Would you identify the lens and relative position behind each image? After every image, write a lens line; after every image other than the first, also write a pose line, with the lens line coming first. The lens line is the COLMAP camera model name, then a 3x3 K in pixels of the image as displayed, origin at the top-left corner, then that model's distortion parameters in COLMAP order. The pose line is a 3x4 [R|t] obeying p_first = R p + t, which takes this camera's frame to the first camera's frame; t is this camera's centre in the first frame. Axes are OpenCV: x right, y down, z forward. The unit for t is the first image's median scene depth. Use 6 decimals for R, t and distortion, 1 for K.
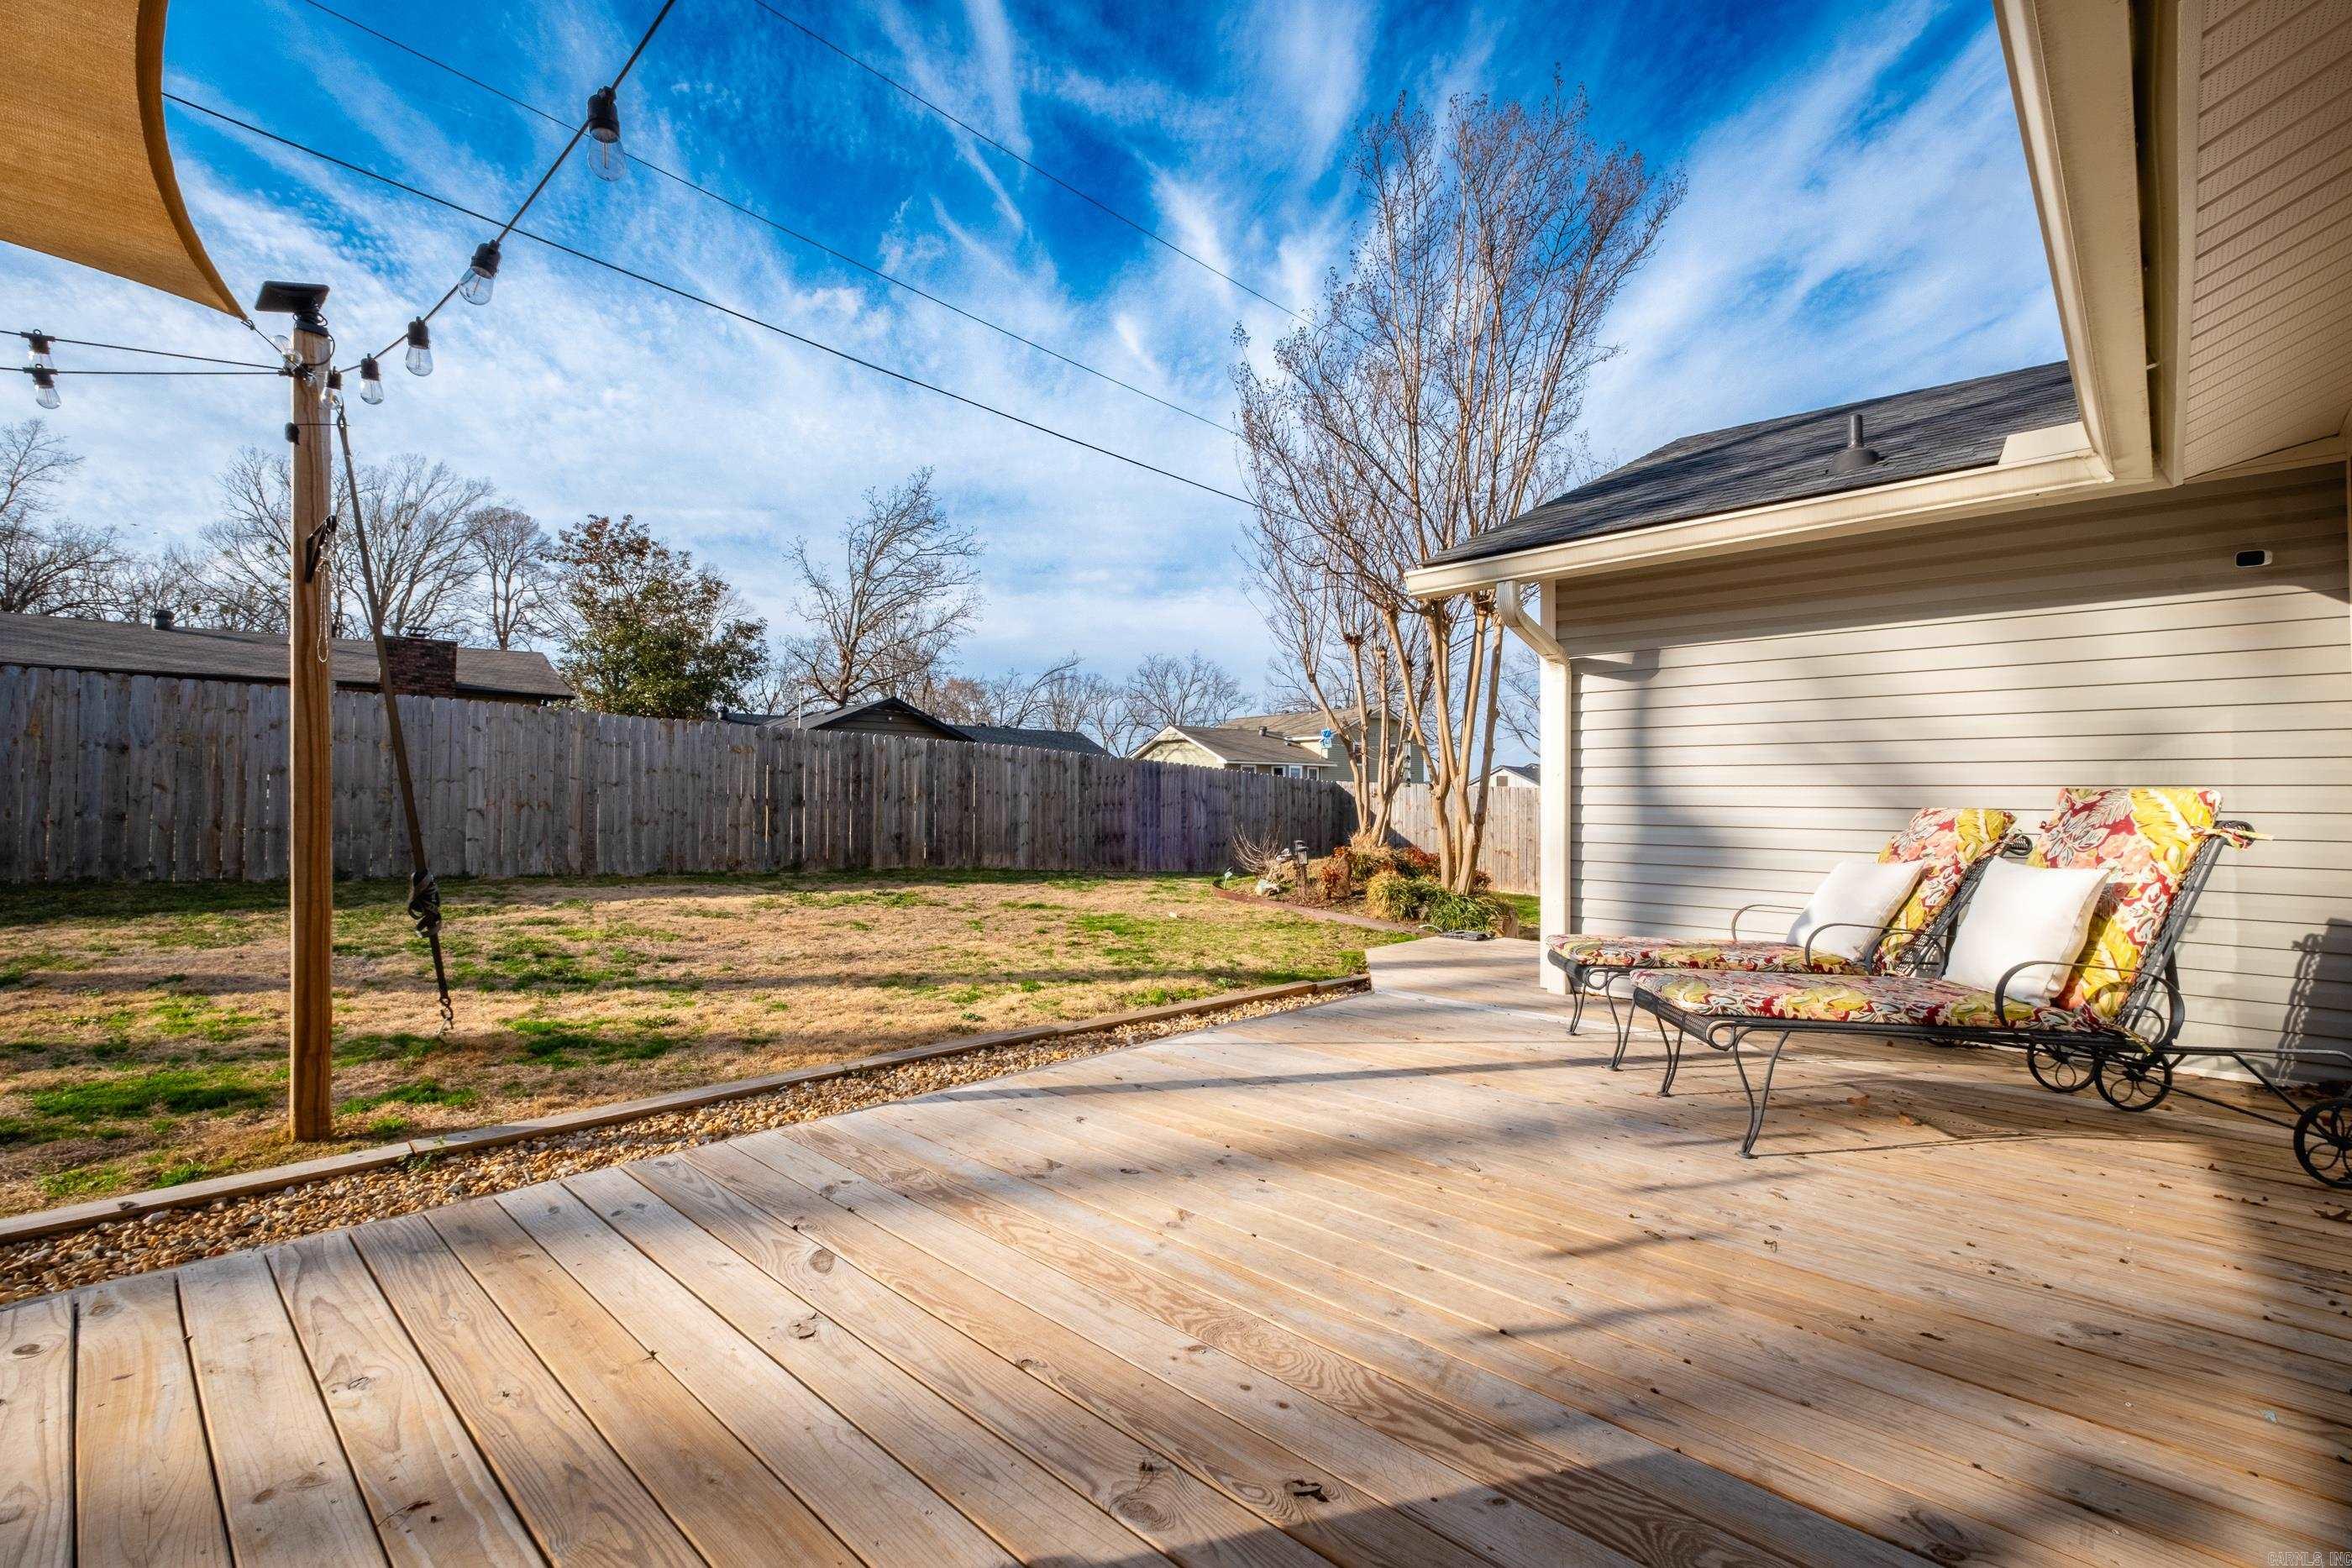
lens RADIAL K [[1040.0, 0, 1209.9], [0, 1040.0, 766.9], [0, 0, 1]] dist [0.007330, -0.004708]
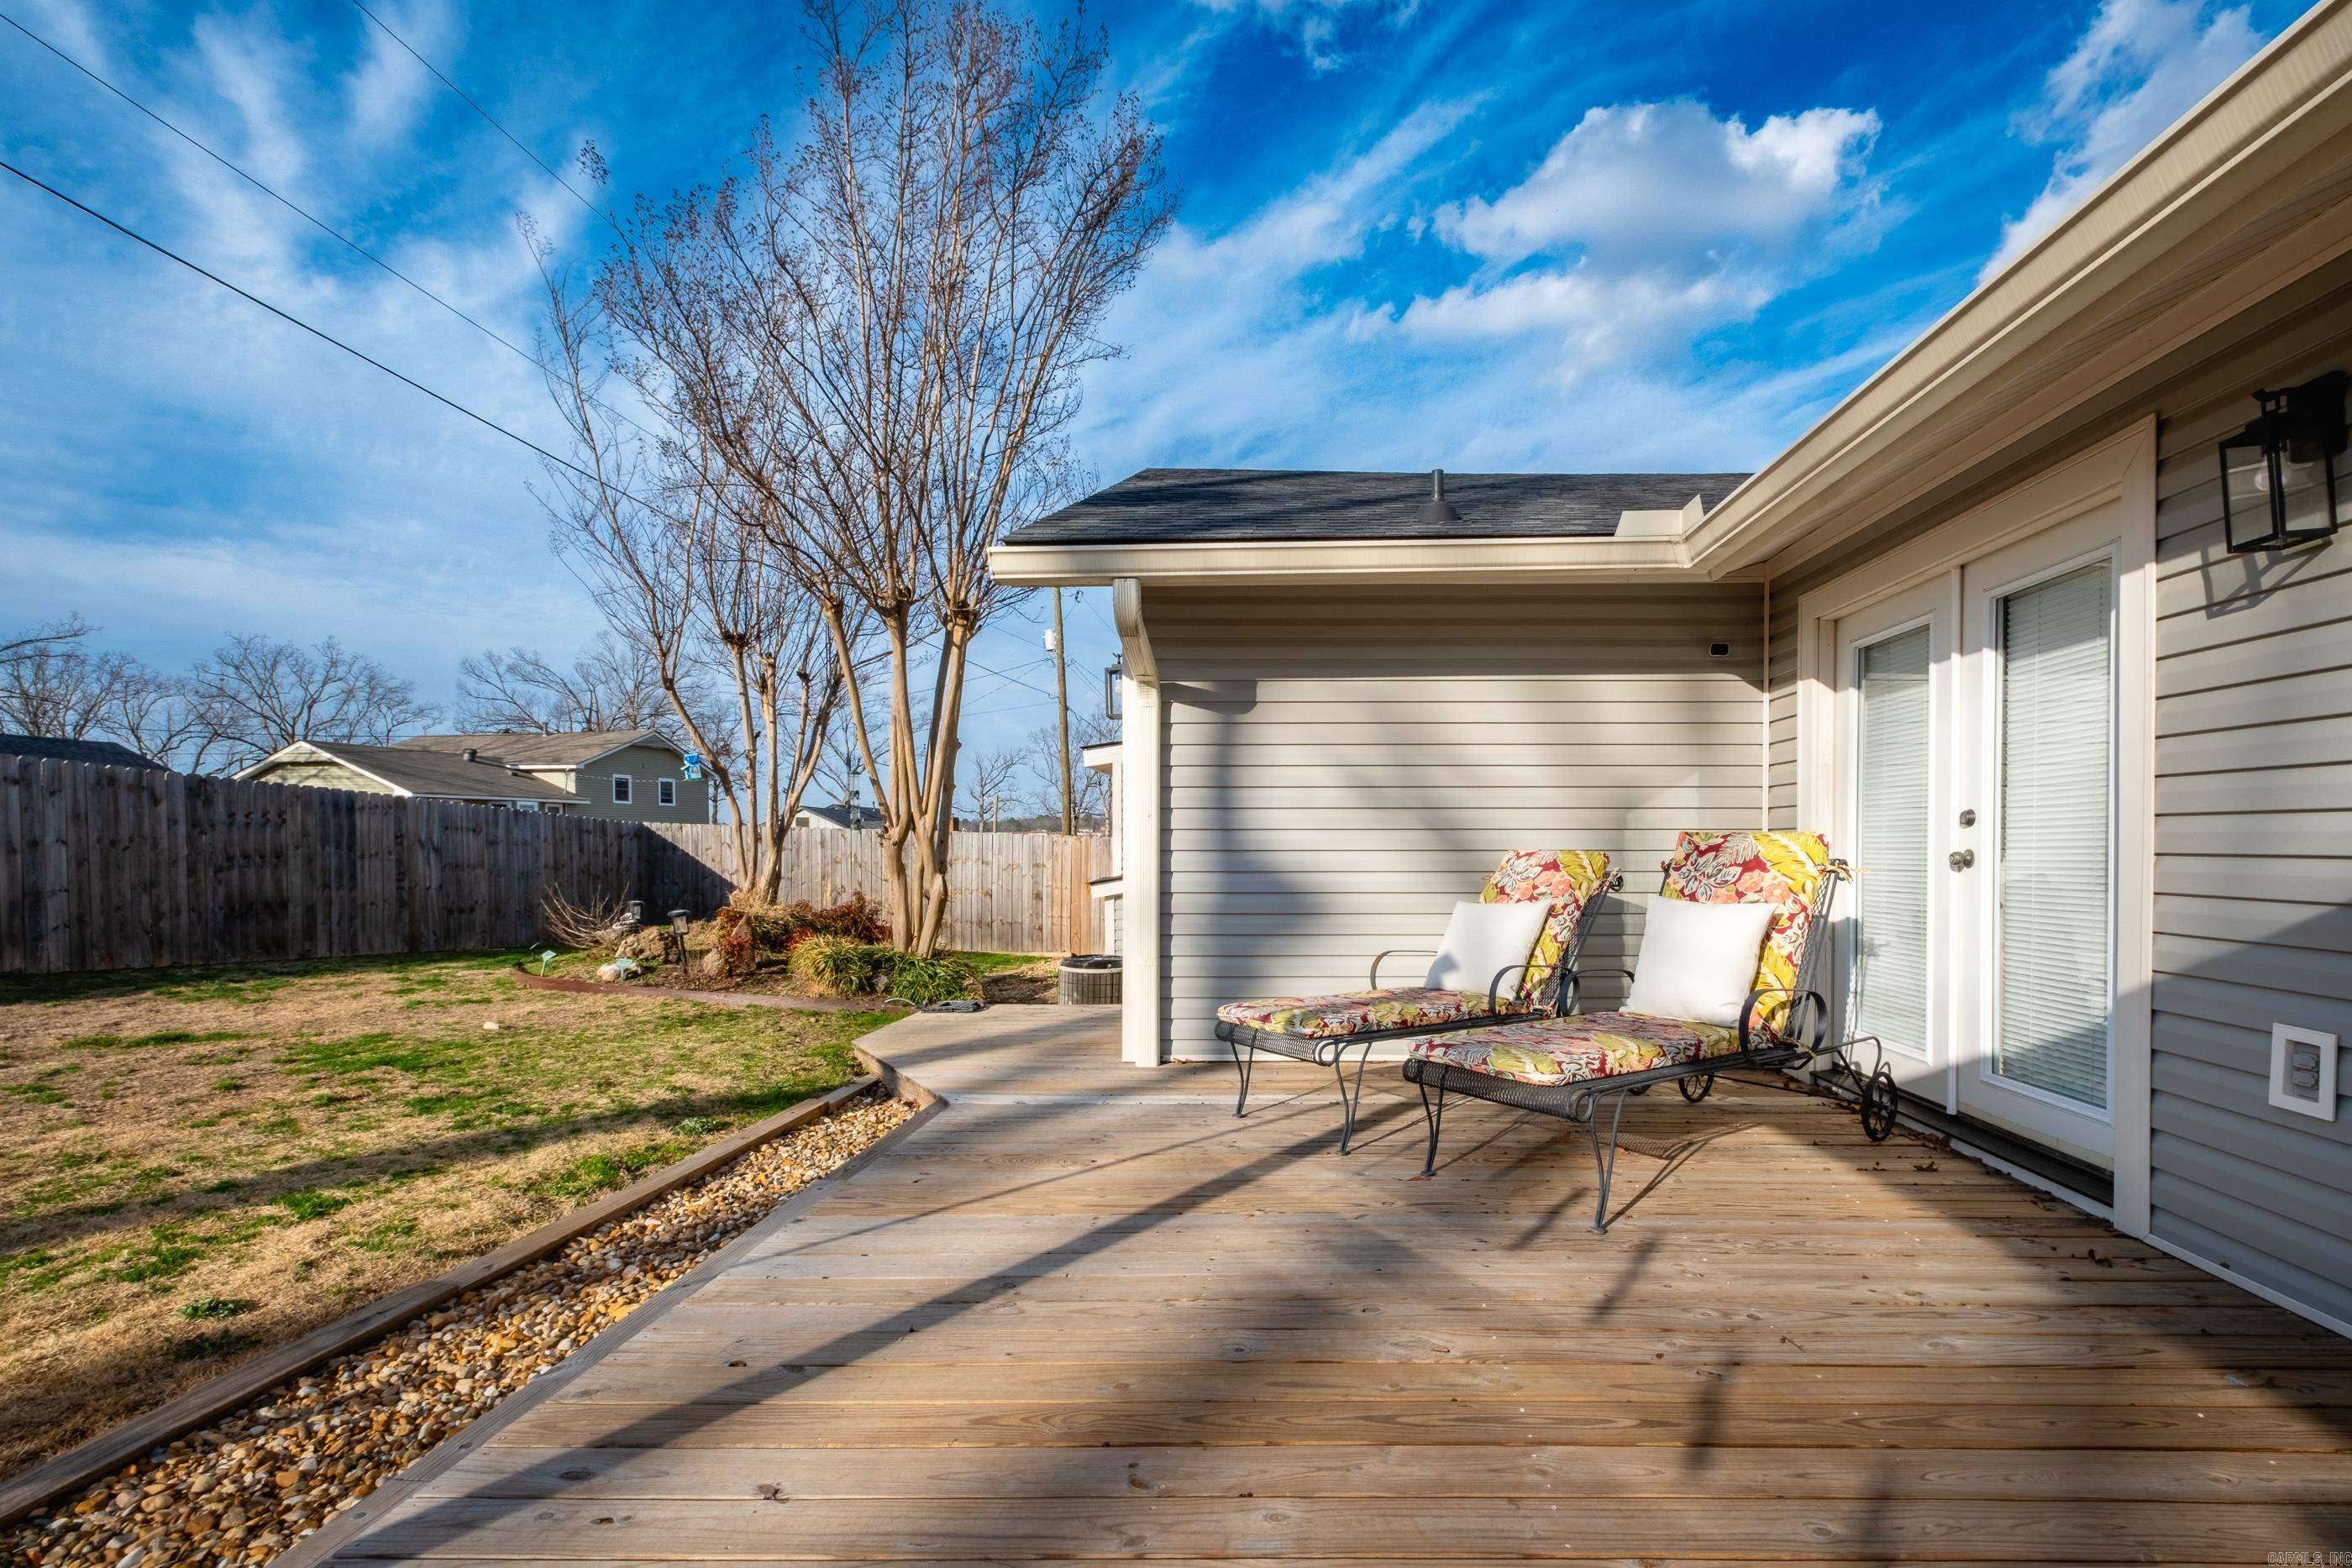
lens RADIAL K [[1040.0, 0, 1295.6], [0, 1040.0, 862.5], [0, 0, 1]] dist [0.007330, -0.004708]
pose [[0.736413, -0.020595, 0.676219, -0.102721], [-0.013841, 0.998869, 0.045494, 0.003194], [-0.676391, -0.042862, 0.735295, 0.178217]]
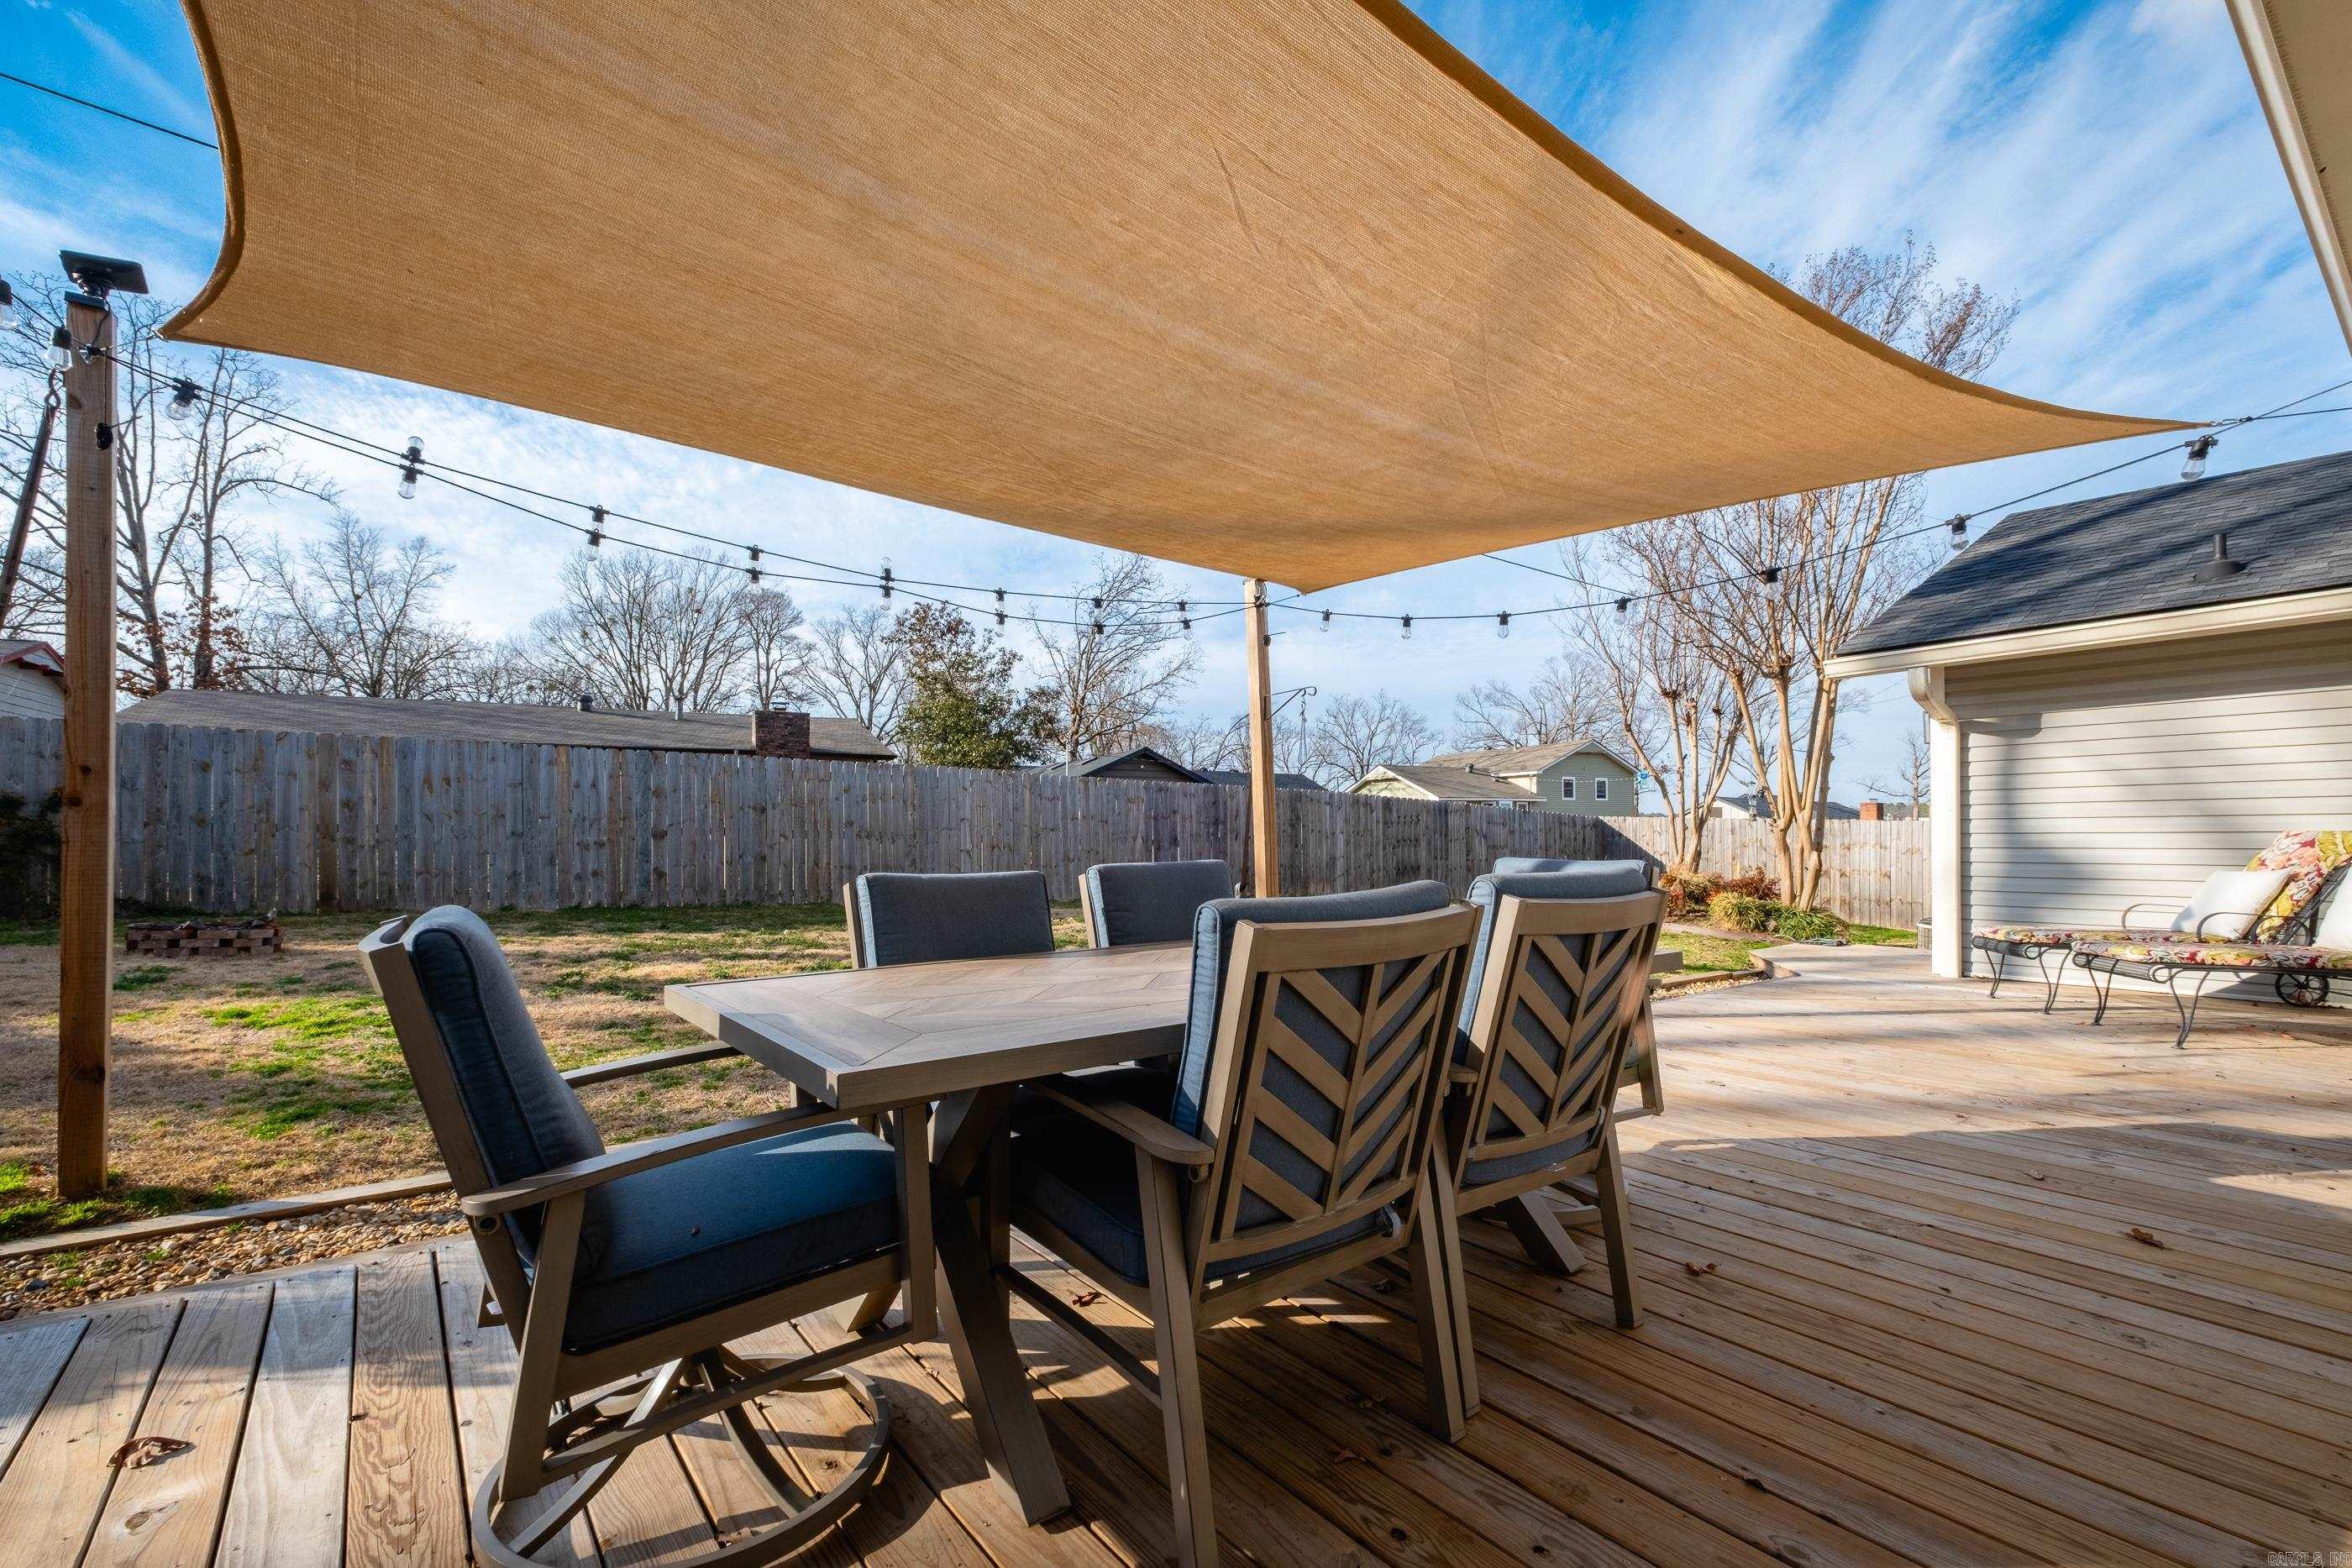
lens RADIAL K [[1040.0, 0, 1187.8], [0, 1040.0, 826.5], [0, 0, 1]] dist [0.007330, -0.004708]
pose [[0.985637, -0.016272, -0.168090, -0.247305], [0.019767, 0.999621, 0.019141, -0.010589], [0.167715, -0.022188, 0.985586, -0.287955]]
